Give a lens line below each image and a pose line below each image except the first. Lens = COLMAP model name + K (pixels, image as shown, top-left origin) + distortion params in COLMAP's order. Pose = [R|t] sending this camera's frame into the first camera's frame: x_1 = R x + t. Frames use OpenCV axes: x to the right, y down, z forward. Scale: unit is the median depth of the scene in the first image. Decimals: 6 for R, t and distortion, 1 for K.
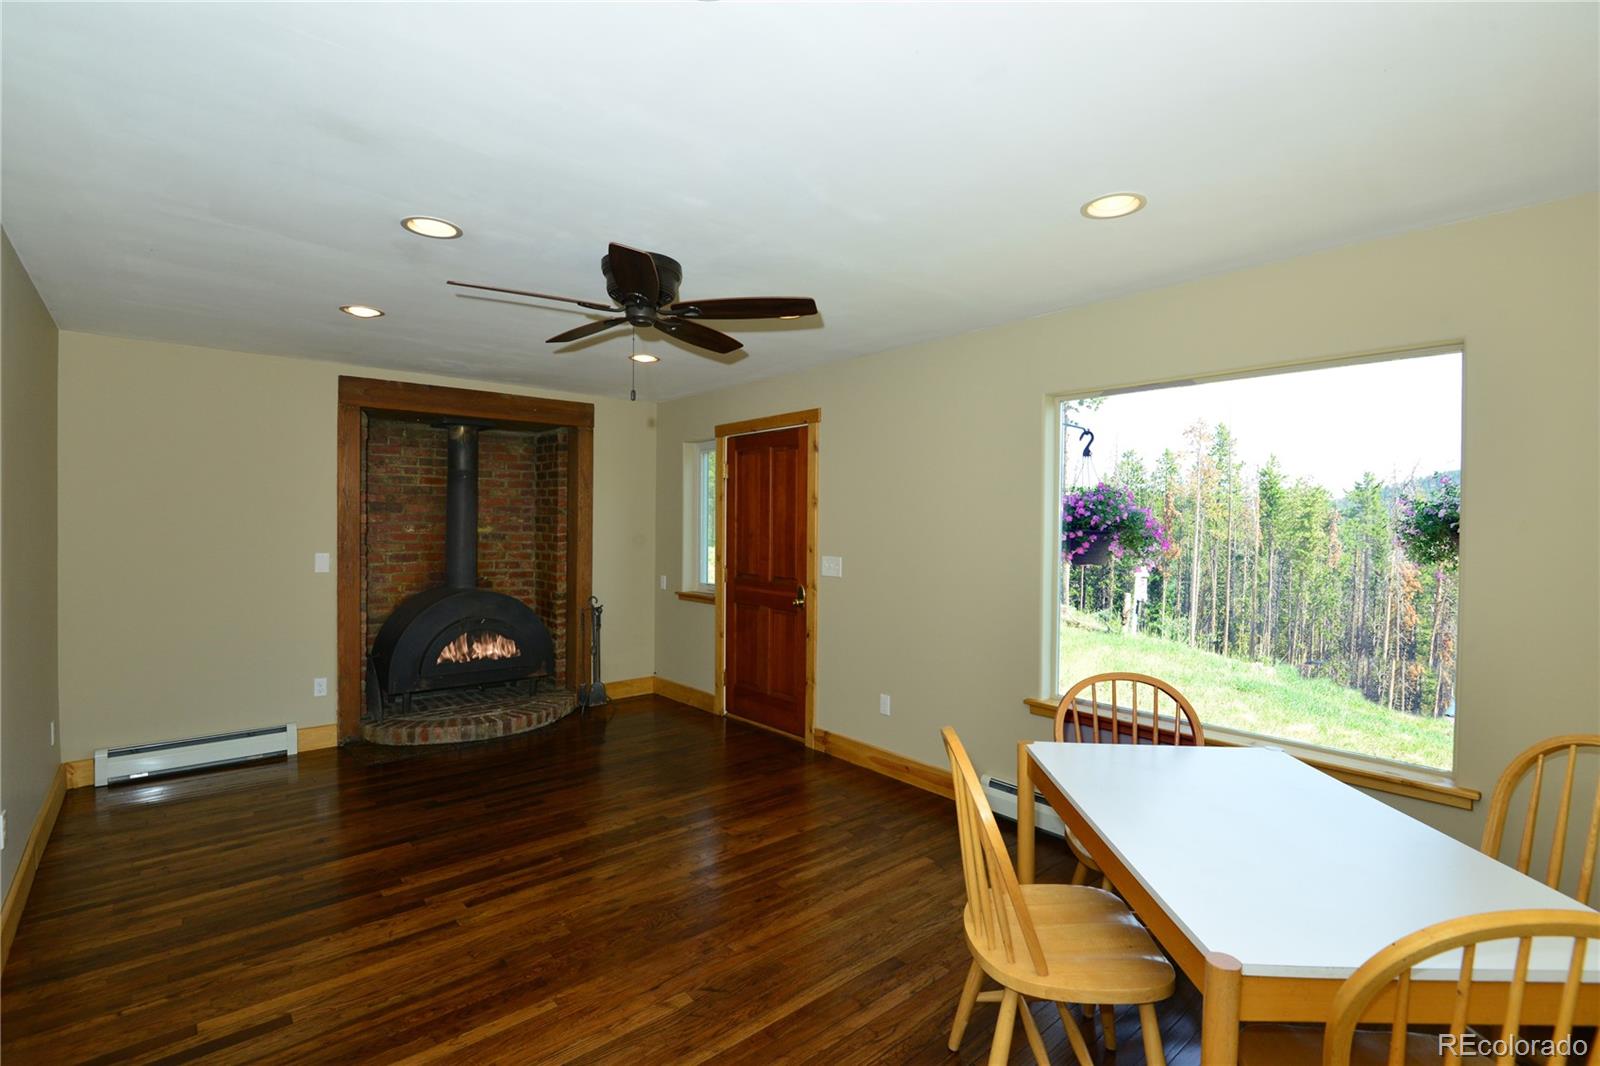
lens RADIAL K [[736.4, 0, 796.0], [0, 736.4, 526.9], [0, 0, 1]] dist [-0.016909, -0.002643]
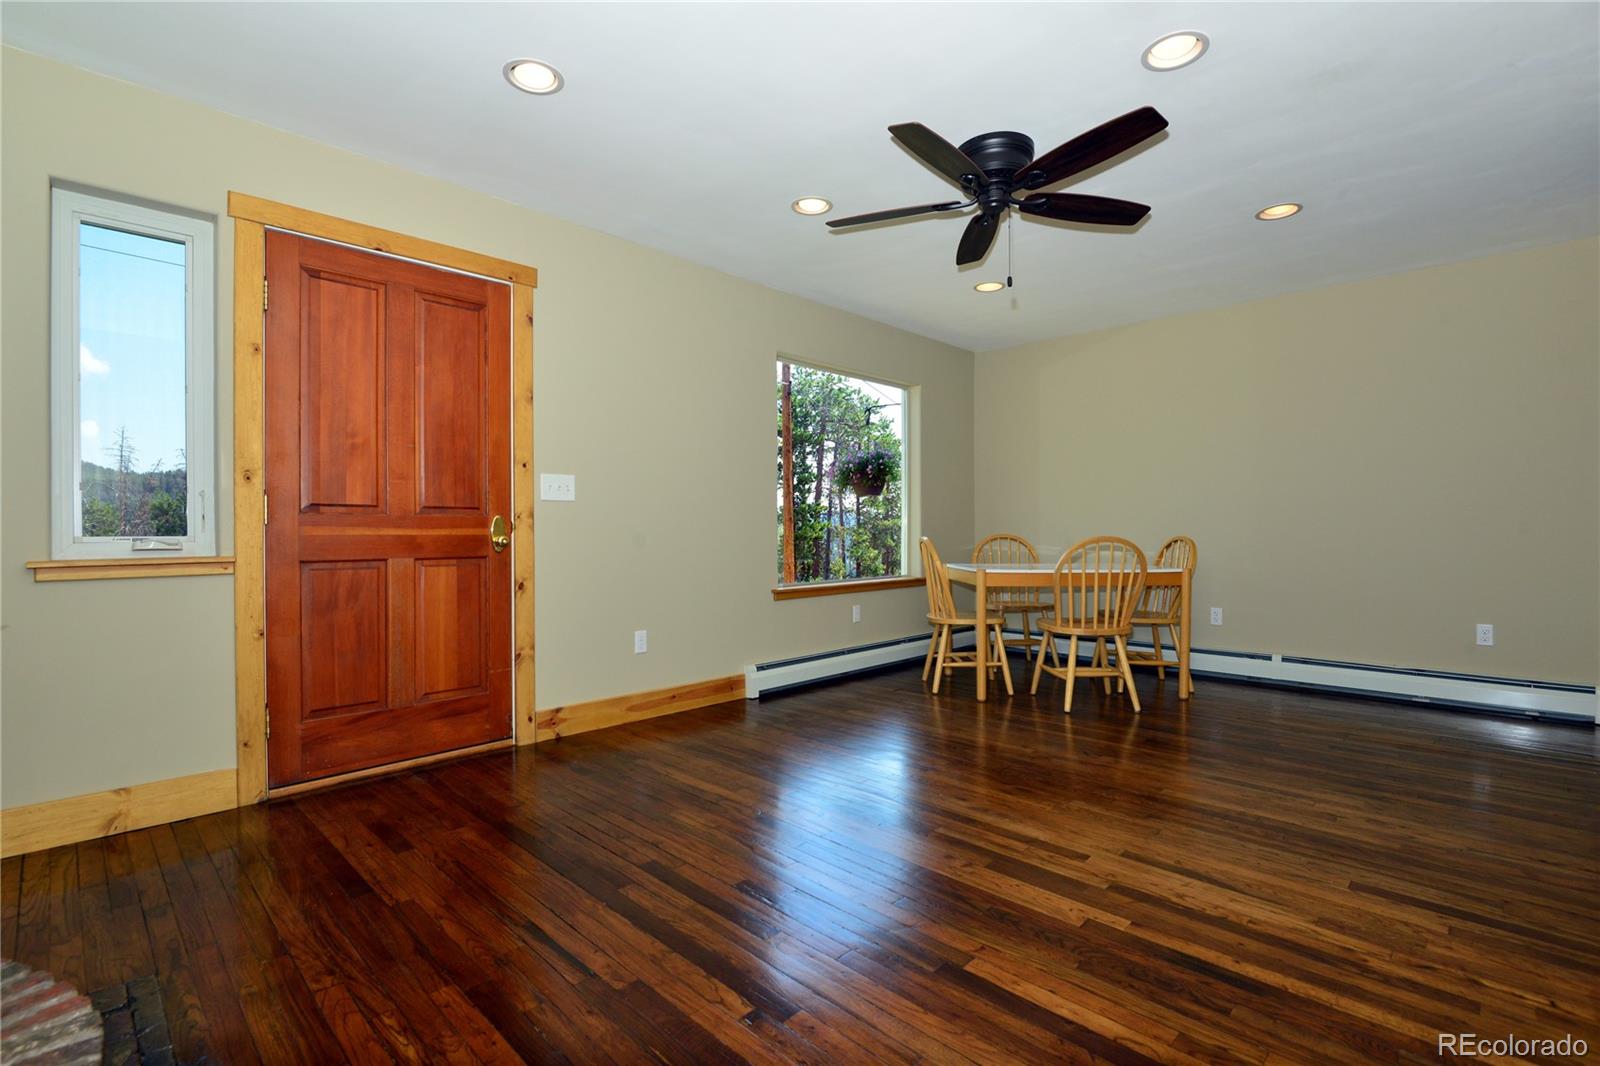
lens RADIAL K [[736.4, 0, 788.3], [0, 736.4, 534.8], [0, 0, 1]] dist [-0.016909, -0.002643]
pose [[-0.078418, -0.019533, 0.996729, -1.169052], [0.009809, 0.999745, 0.020364, 0.143742], [-0.996872, 0.011374, -0.078206, 1.334941]]
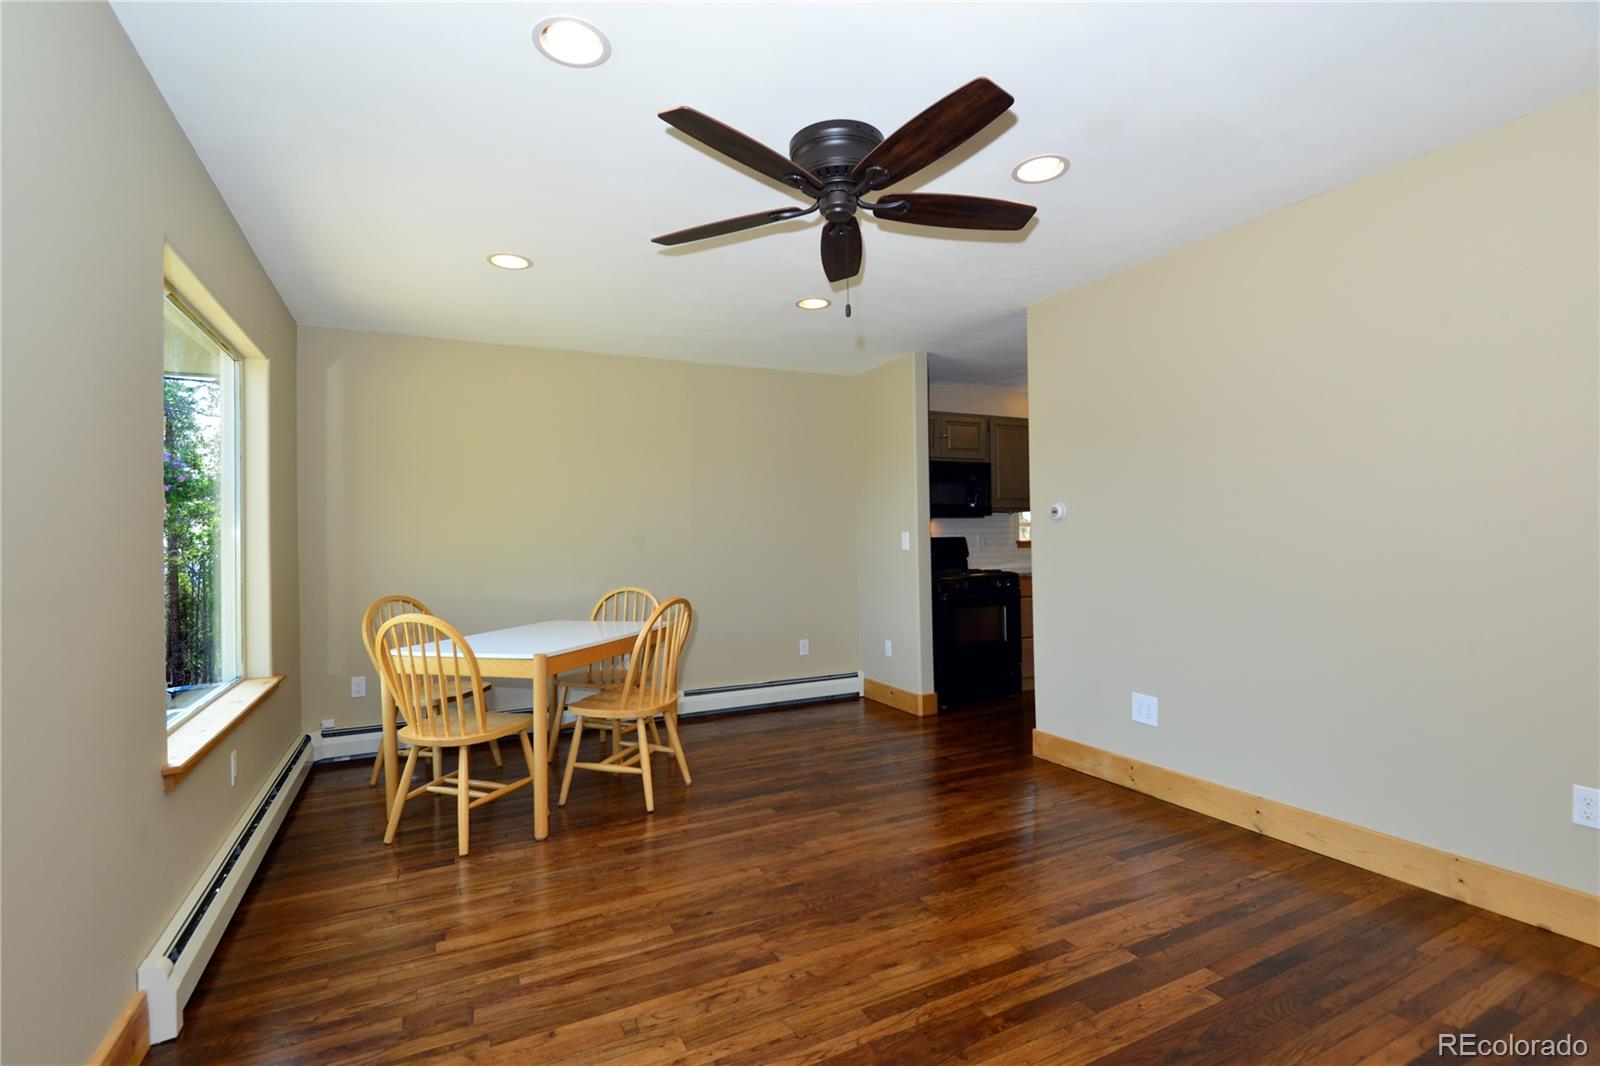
lens RADIAL K [[736.4, 0, 797.2], [0, 736.4, 533.6], [0, 0, 1]] dist [-0.016909, -0.002643]
pose [[-0.969635, 0.007119, 0.244452, -0.352765], [0.008014, 0.999964, 0.002665, 0.073241], [-0.244425, 0.004543, -0.969658, 1.766059]]
